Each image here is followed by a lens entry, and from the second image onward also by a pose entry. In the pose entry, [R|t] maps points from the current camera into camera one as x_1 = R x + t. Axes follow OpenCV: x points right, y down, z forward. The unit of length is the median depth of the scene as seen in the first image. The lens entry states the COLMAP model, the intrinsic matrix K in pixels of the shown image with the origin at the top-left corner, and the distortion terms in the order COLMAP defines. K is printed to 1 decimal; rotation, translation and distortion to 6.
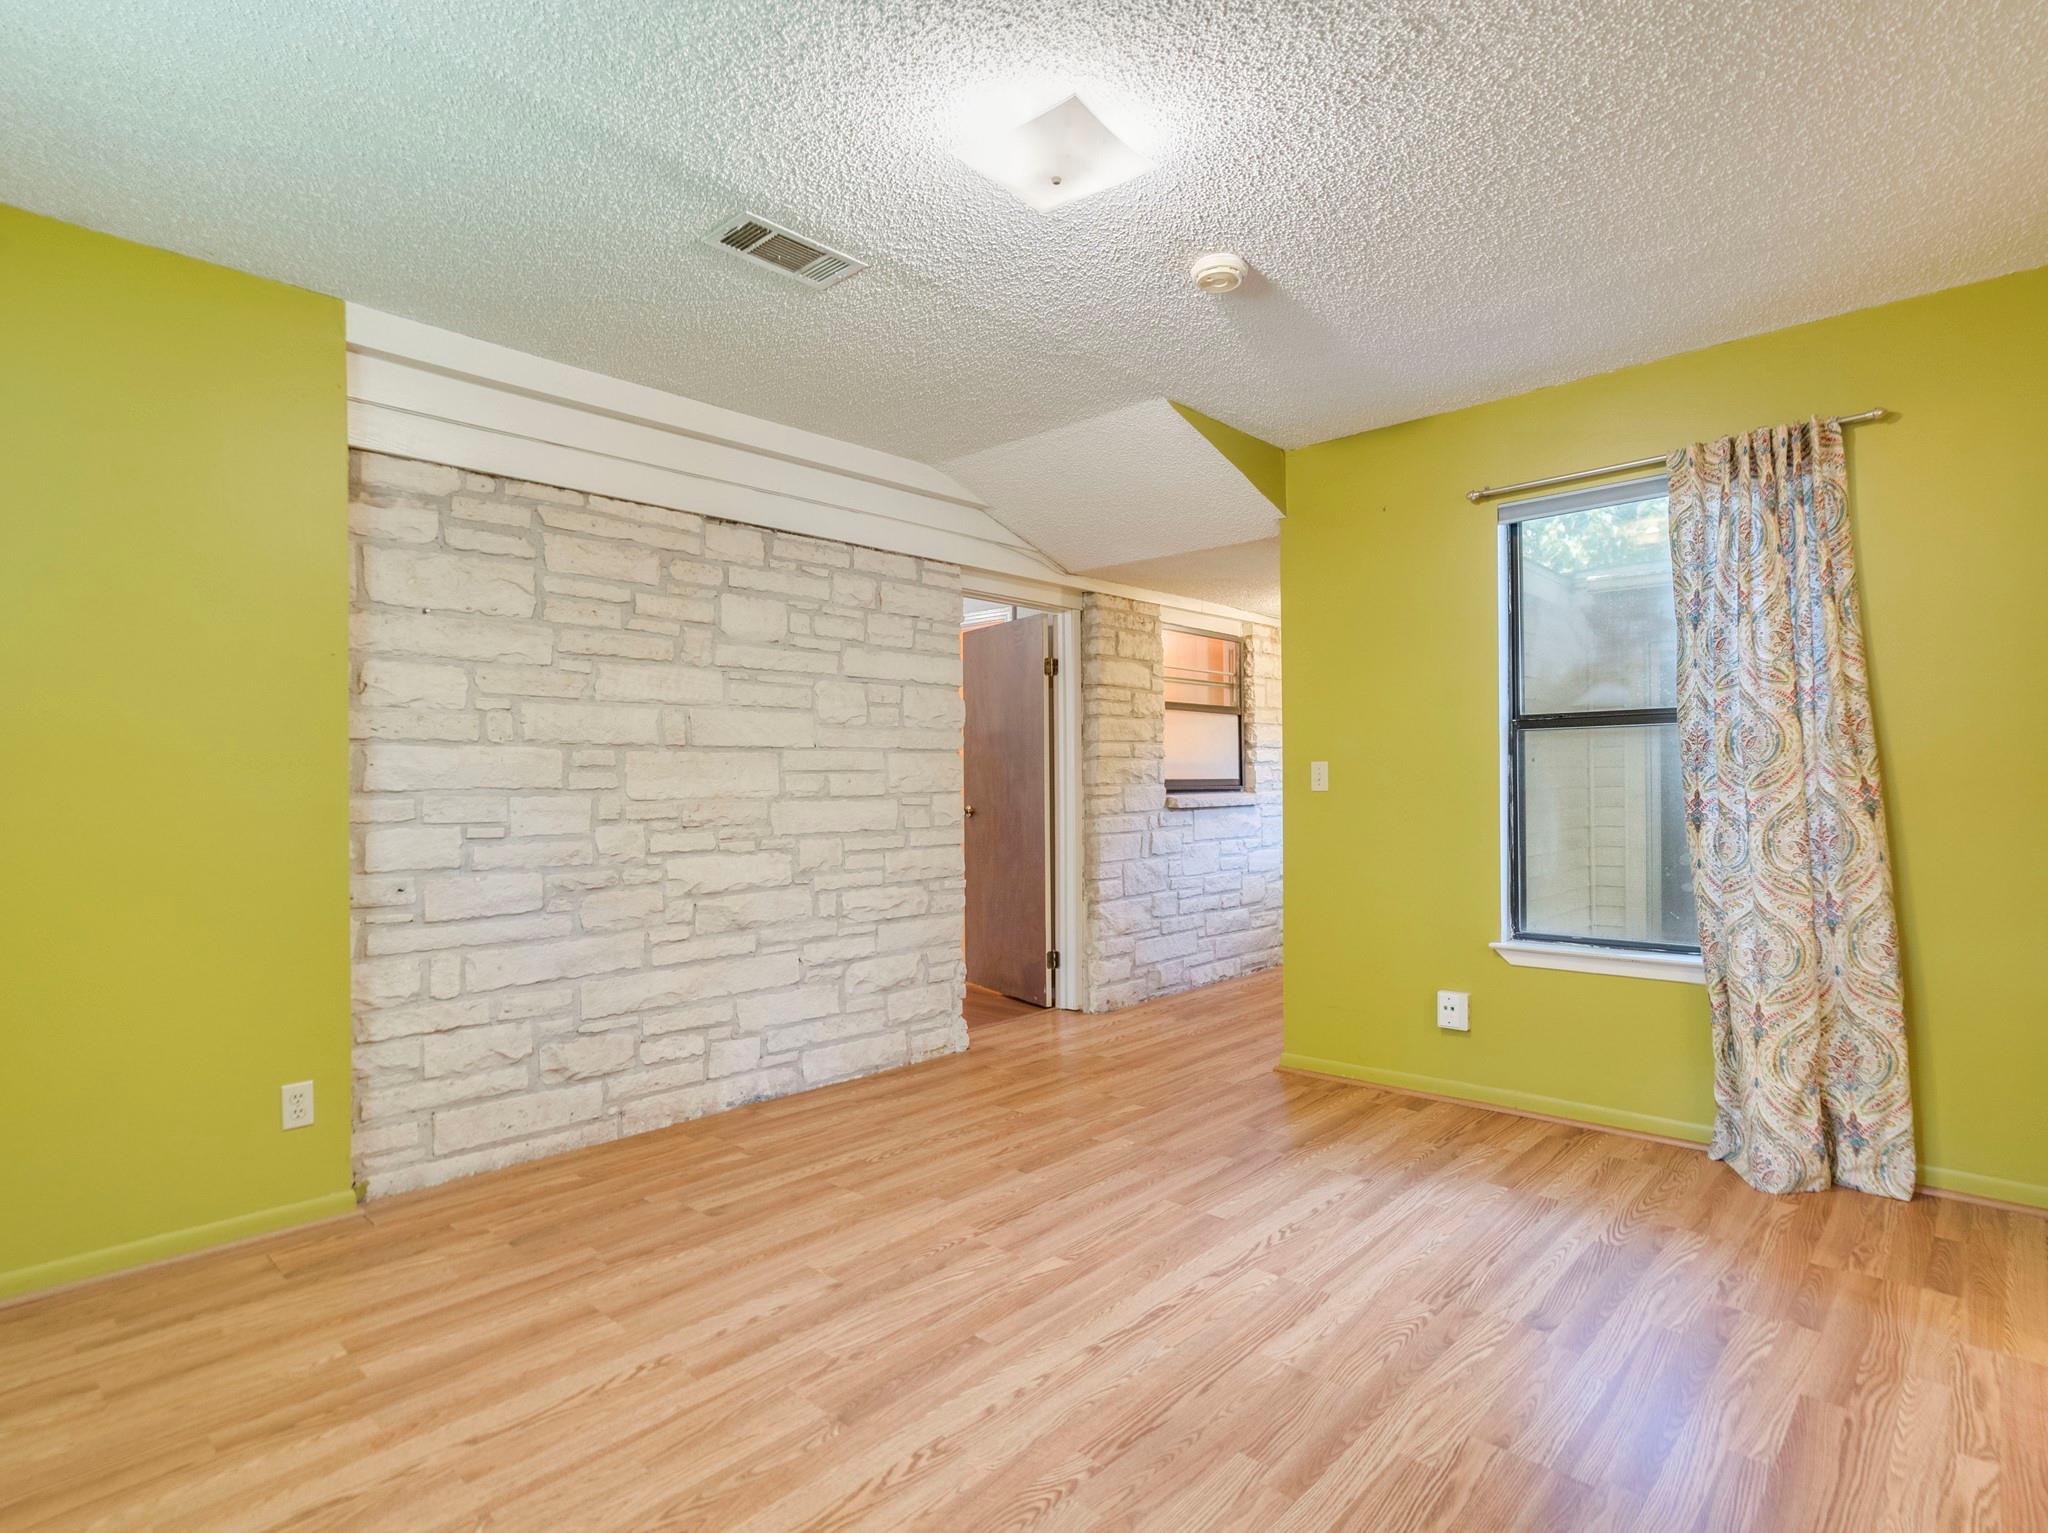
lens RADIAL K [[1066.7, 0, 1043.7], [0, 1066.7, 772.7], [0, 0, 1]] dist [-0.002867, 0.000448]
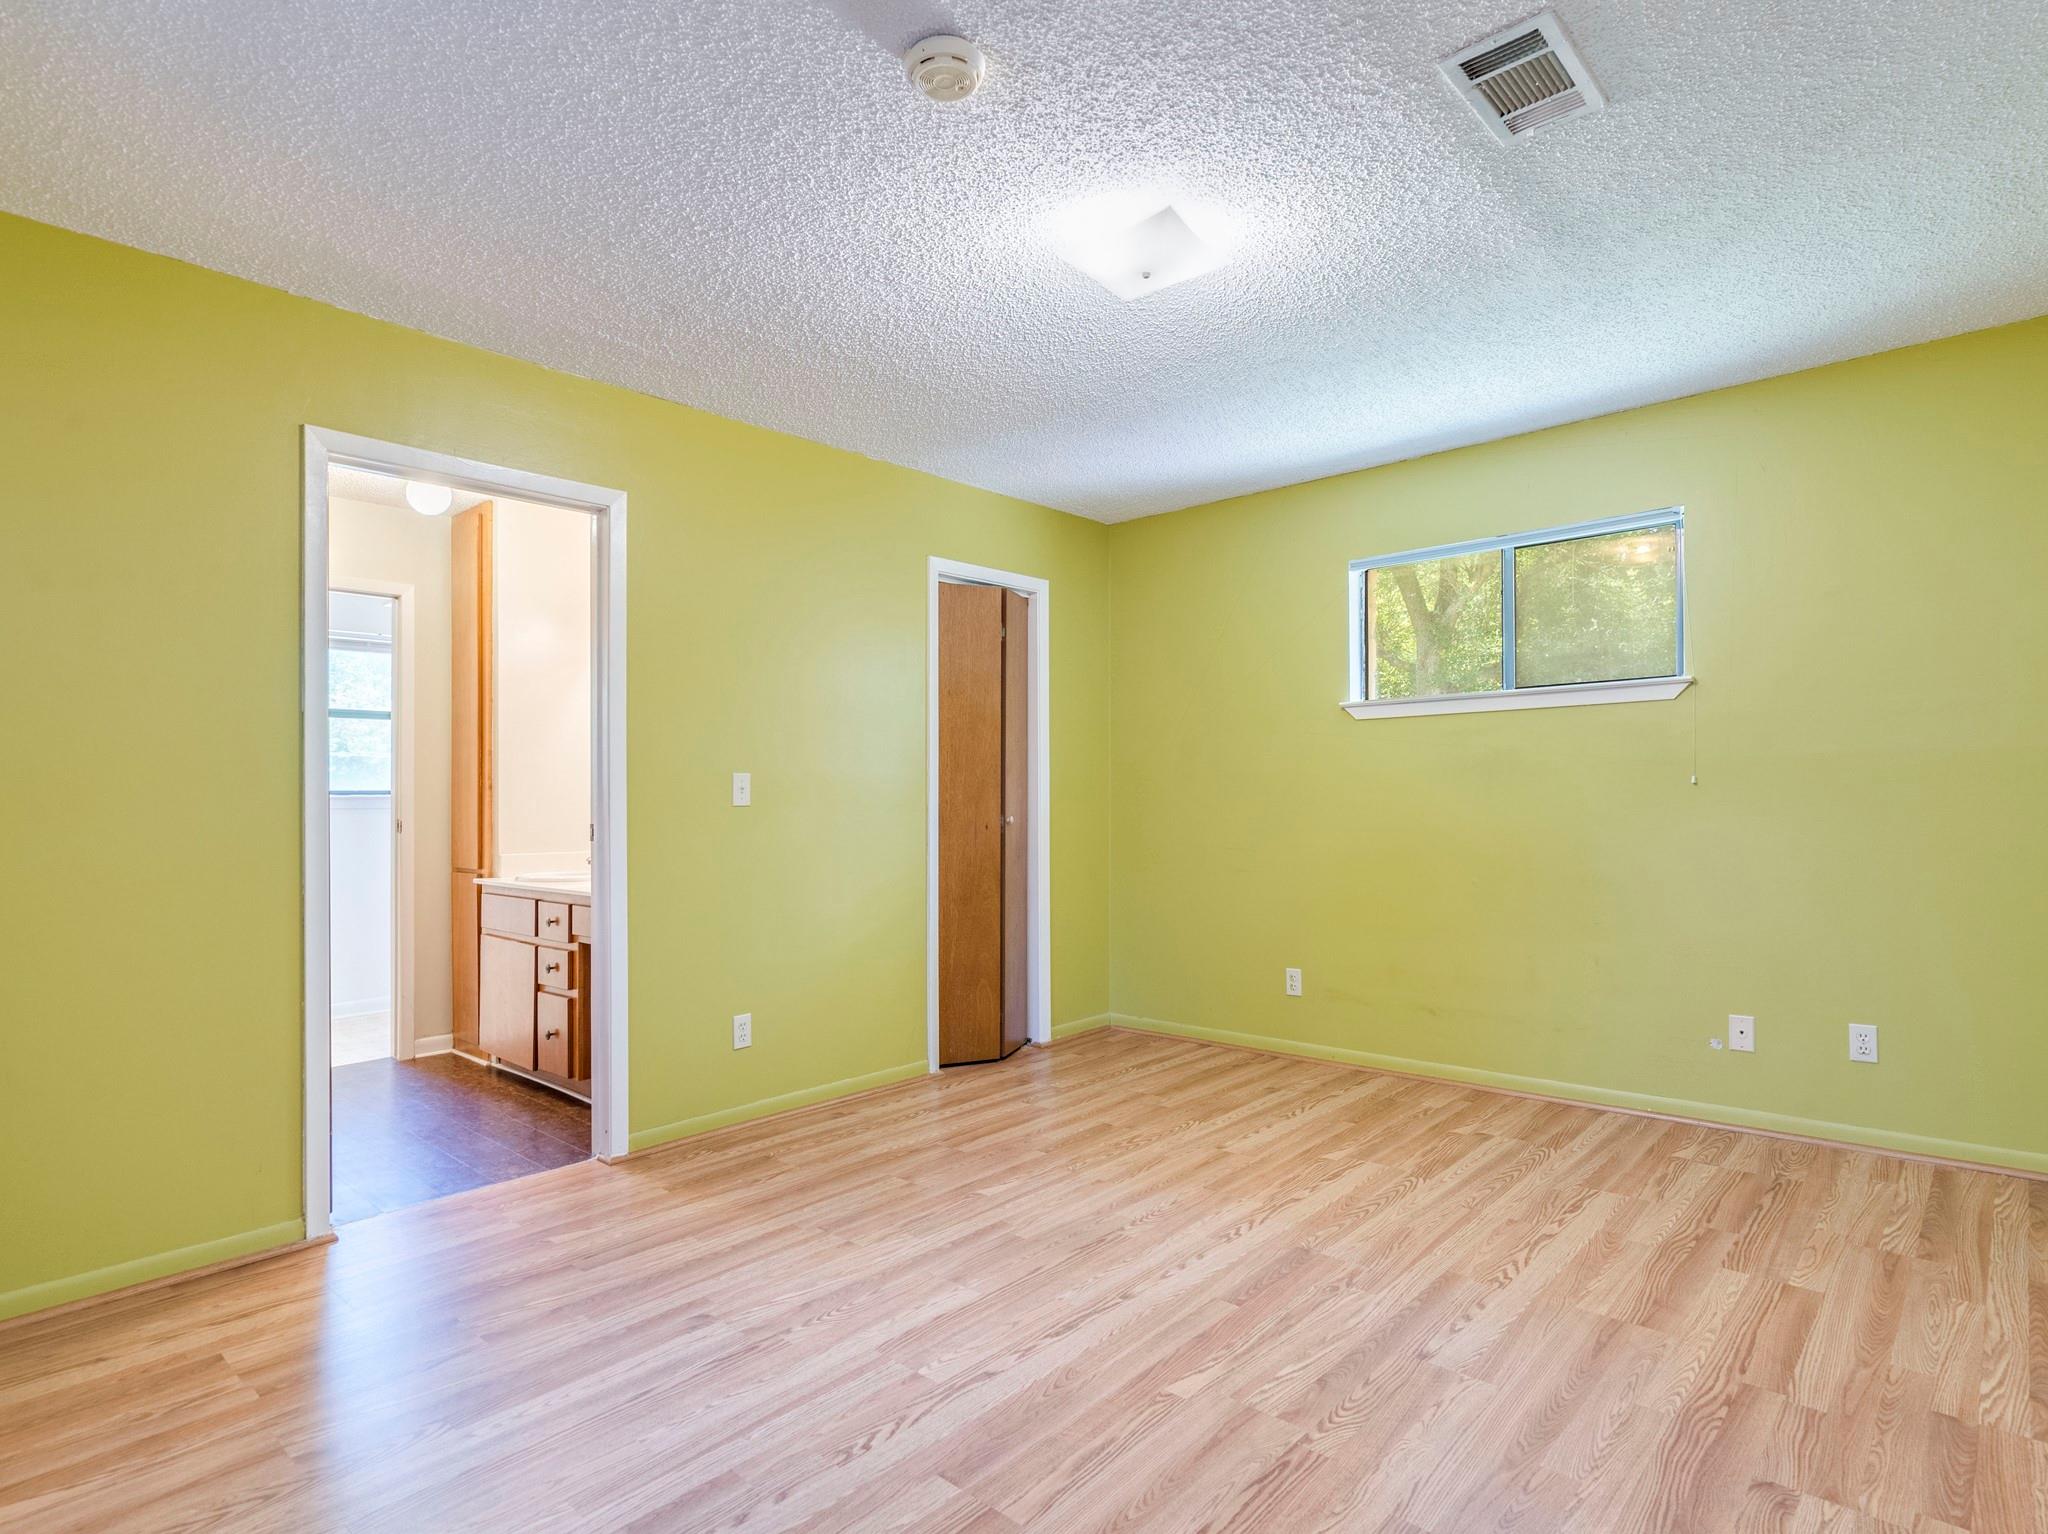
lens RADIAL K [[1066.7, 0, 1043.7], [0, 1066.7, 773.2], [0, 0, 1]] dist [-0.002867, 0.000448]
pose [[-0.999720, 0.022386, -0.007690, 0.125964], [0.022621, 0.999233, -0.031957, 0.022681], [0.006969, -0.032122, -0.999460, 2.063351]]
